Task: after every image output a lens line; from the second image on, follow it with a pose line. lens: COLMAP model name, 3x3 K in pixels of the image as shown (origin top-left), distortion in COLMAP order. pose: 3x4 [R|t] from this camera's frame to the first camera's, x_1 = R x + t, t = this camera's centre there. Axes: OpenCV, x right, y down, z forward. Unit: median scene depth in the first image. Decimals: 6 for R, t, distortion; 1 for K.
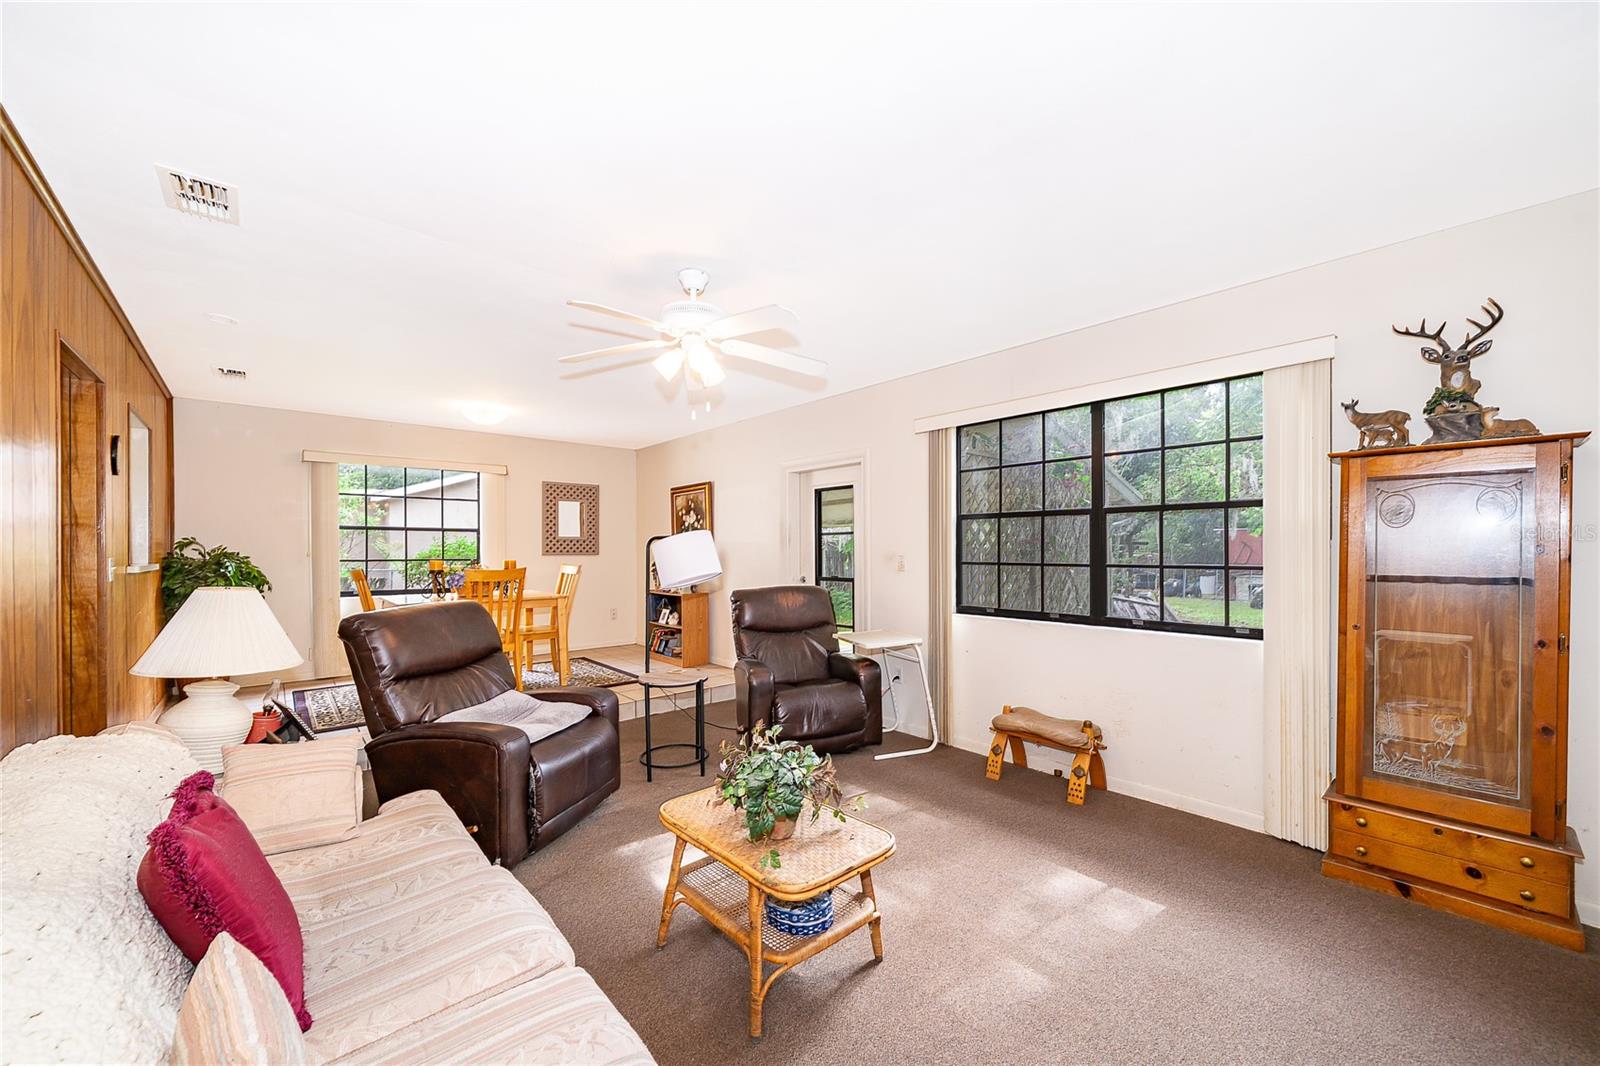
lens RADIAL K [[613.9, 0, 794.1], [0, 613.9, 555.0], [0, 0, 1]] dist [-0.003451, -0.000272]
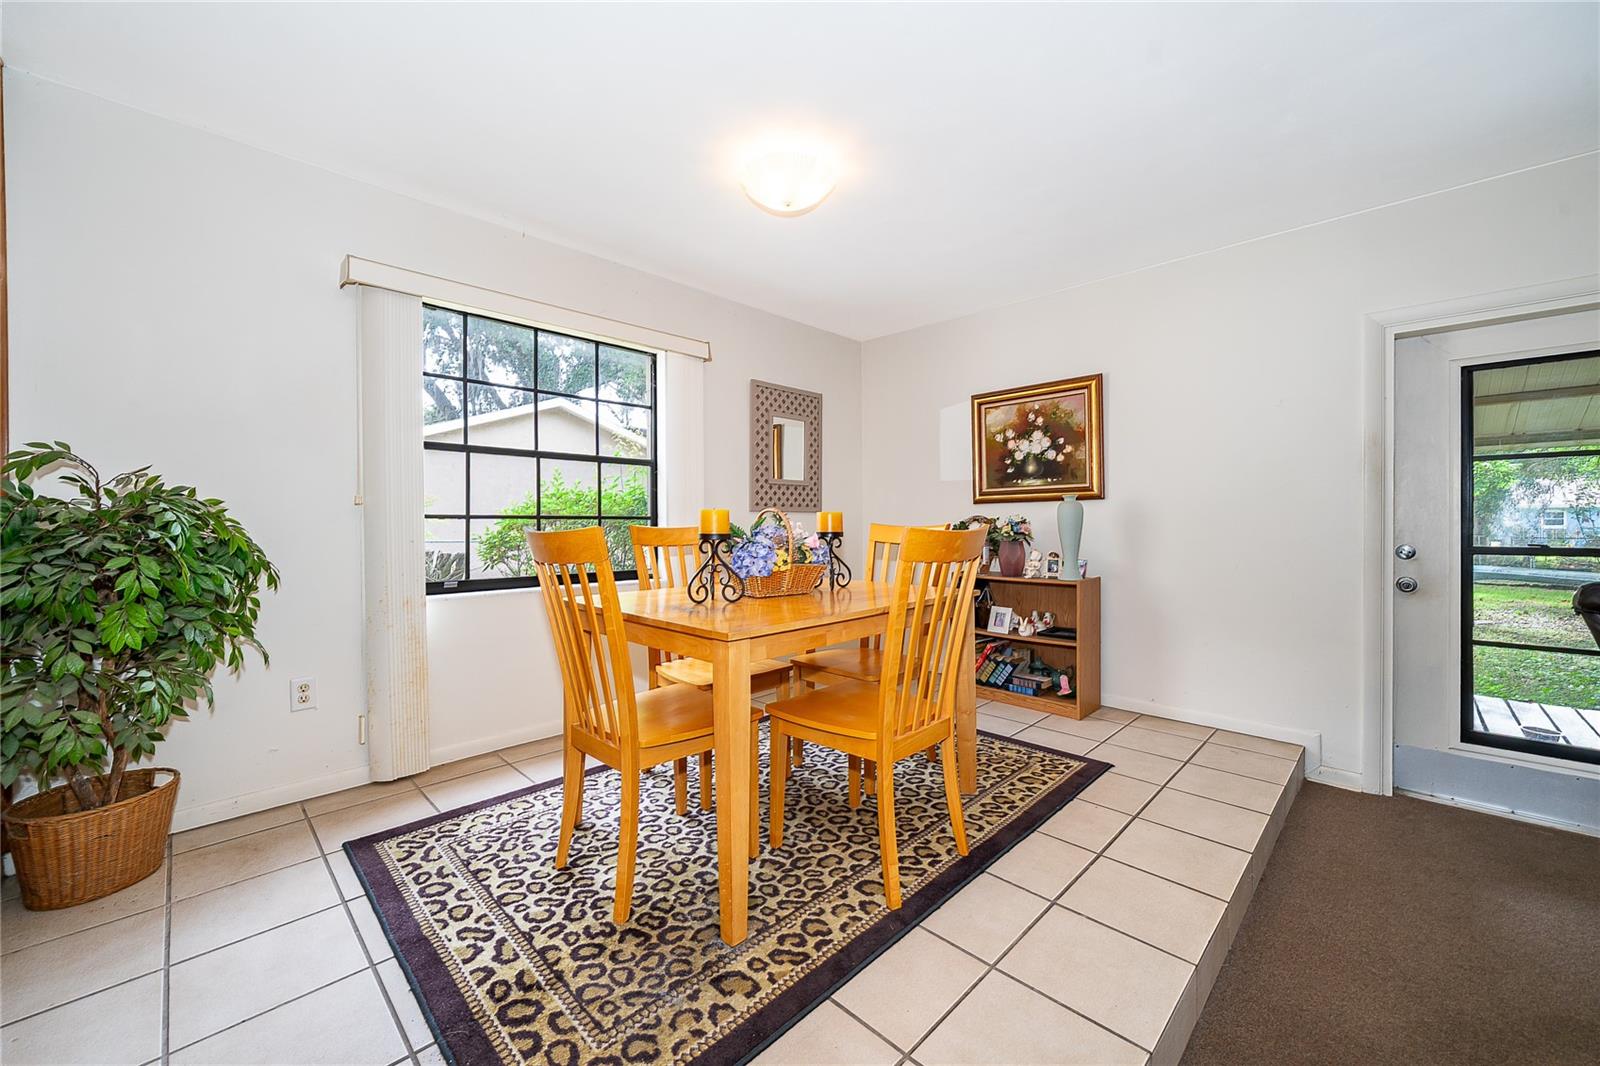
lens RADIAL K [[613.9, 0, 792.7], [0, 613.9, 526.6], [0, 0, 1]] dist [-0.003451, -0.000272]
pose [[0.997294, -0.001340, 0.073504, -0.450012], [0.001236, 0.999998, 0.001460, 0.015442], [-0.073506, -0.001365, 0.997294, 0.472957]]
